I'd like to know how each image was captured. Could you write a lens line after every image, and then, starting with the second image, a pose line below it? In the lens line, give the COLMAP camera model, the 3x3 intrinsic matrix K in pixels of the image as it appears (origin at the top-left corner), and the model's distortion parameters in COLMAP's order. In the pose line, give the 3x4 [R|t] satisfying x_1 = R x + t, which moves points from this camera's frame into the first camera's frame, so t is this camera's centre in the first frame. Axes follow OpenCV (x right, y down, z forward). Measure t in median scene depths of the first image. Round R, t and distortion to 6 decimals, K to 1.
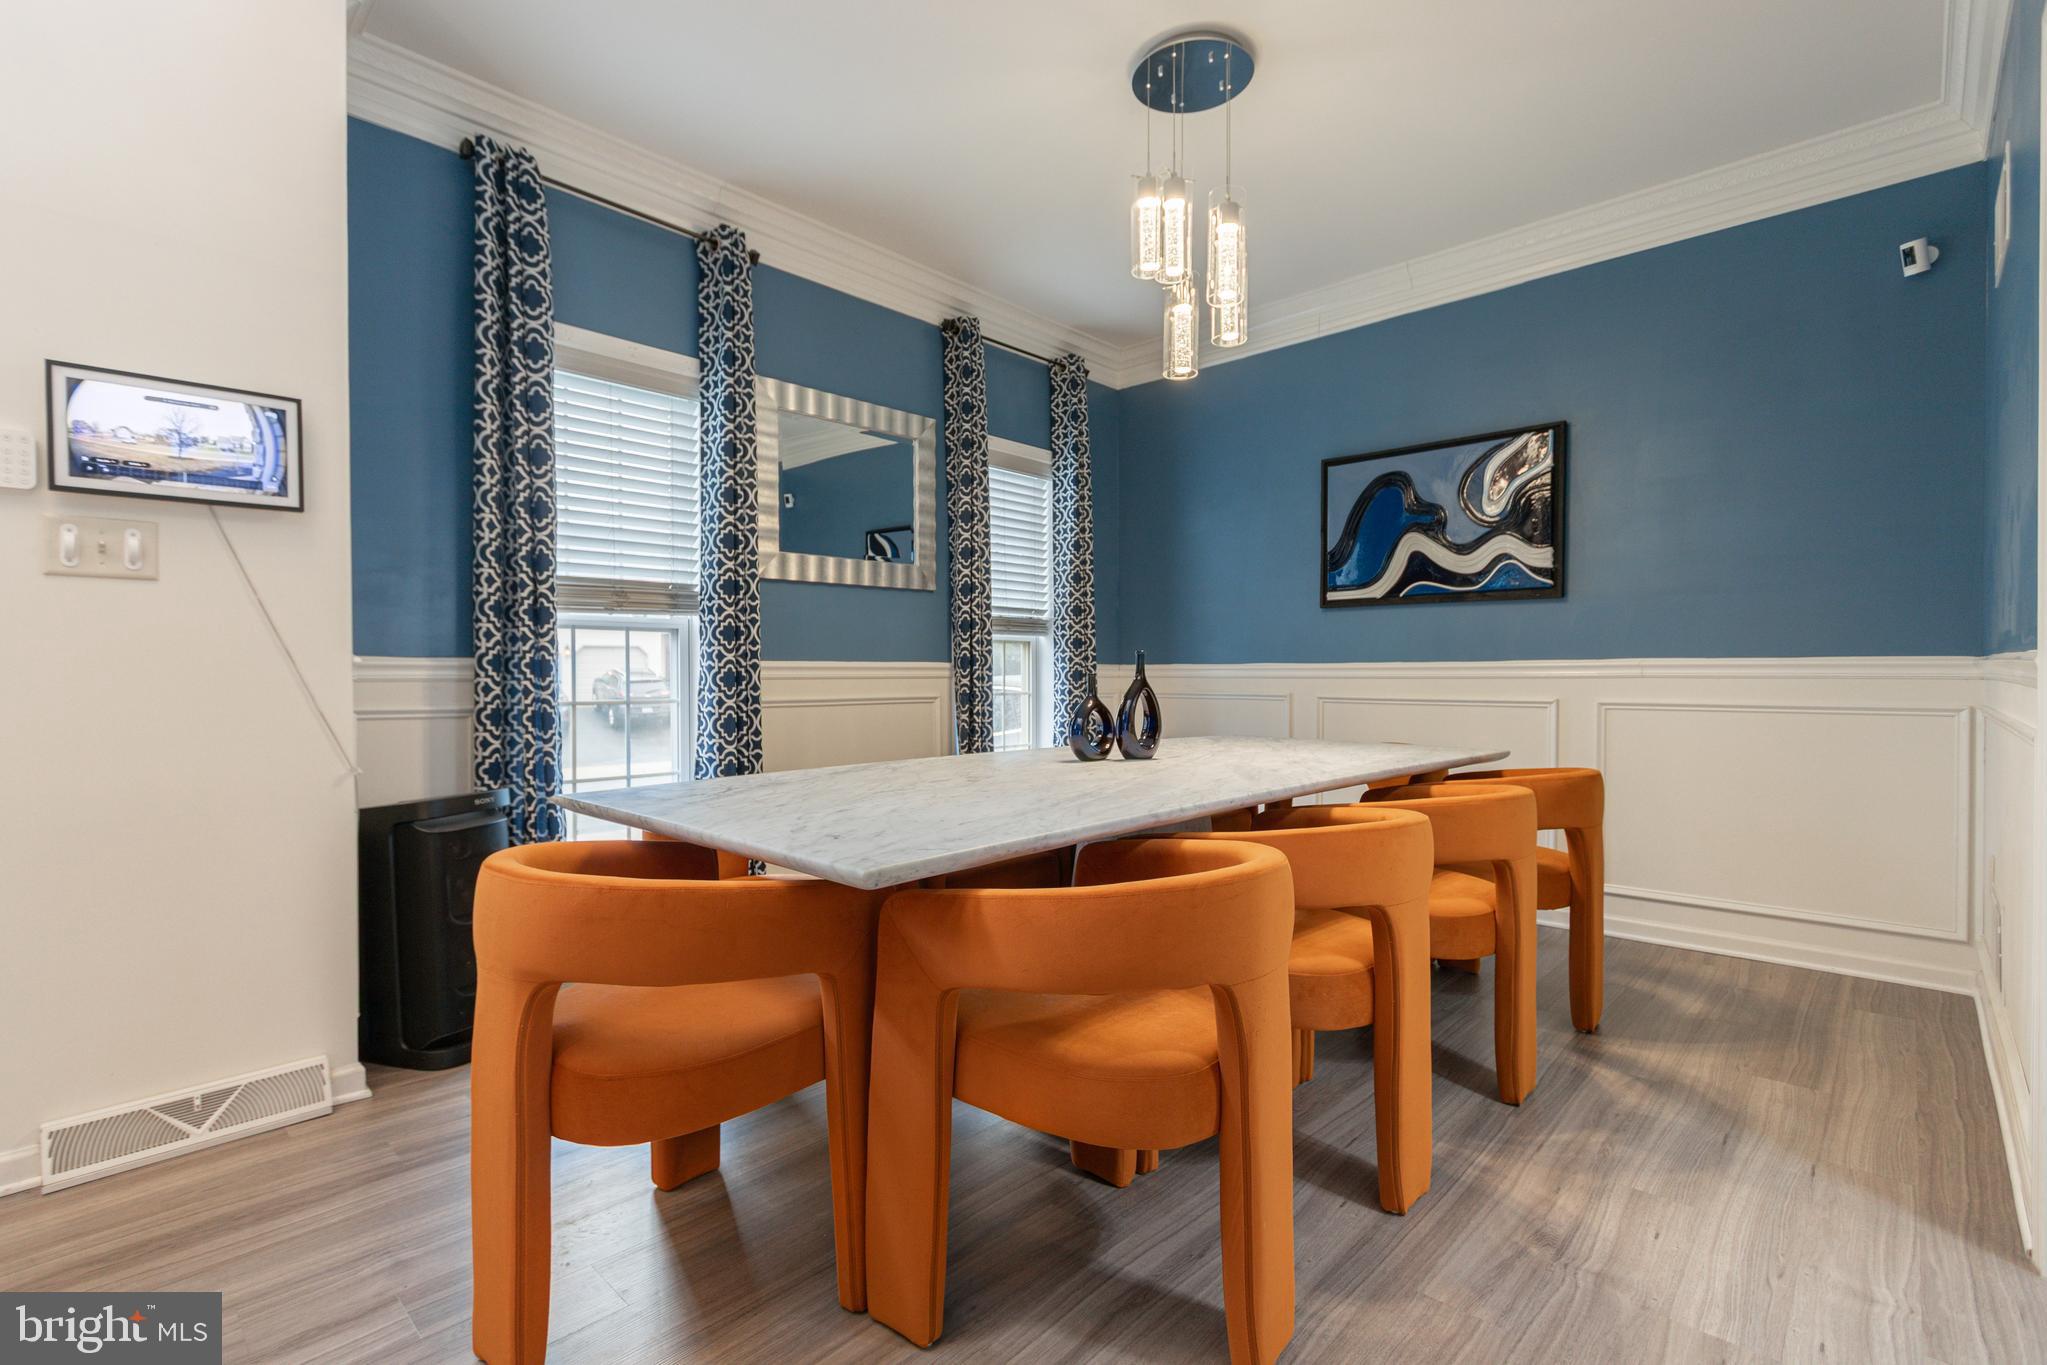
lens RADIAL K [[938.2, 0, 1036.3], [0, 938.2, 696.5], [0, 0, 1]] dist [0.012053, -0.002047]
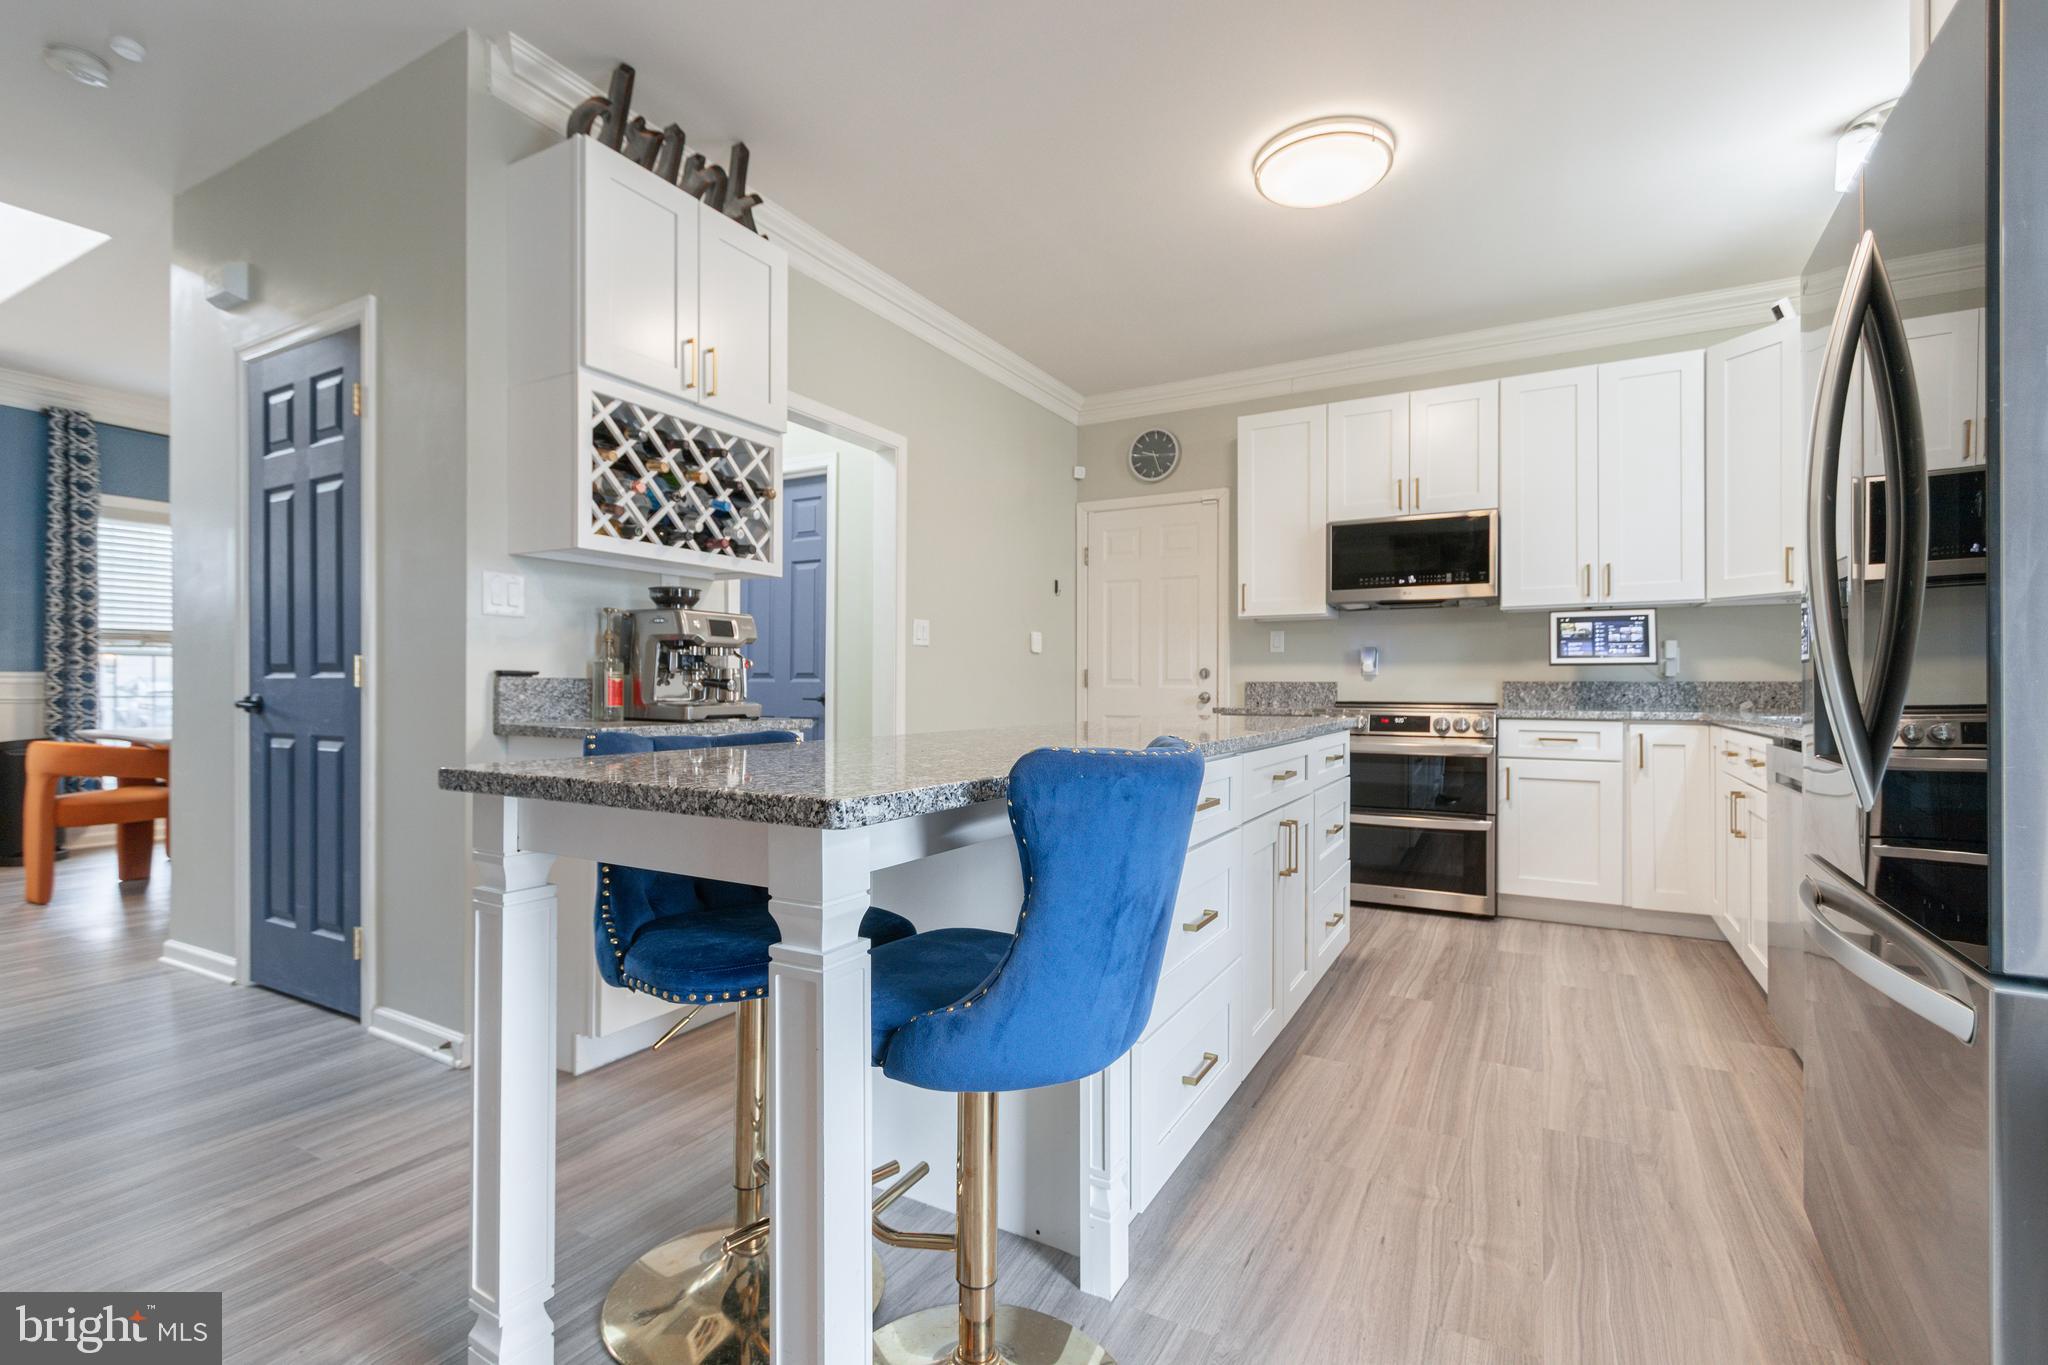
lens RADIAL K [[938.6, 0, 996.6], [0, 938.6, 694.2], [0, 0, 1]] dist [0.012053, -0.002047]
pose [[0.964737, 0.006393, 0.263138, 0.764615], [-0.004061, 0.999948, -0.009404, 0.014633], [-0.263184, 0.008003, 0.964712, -1.371956]]
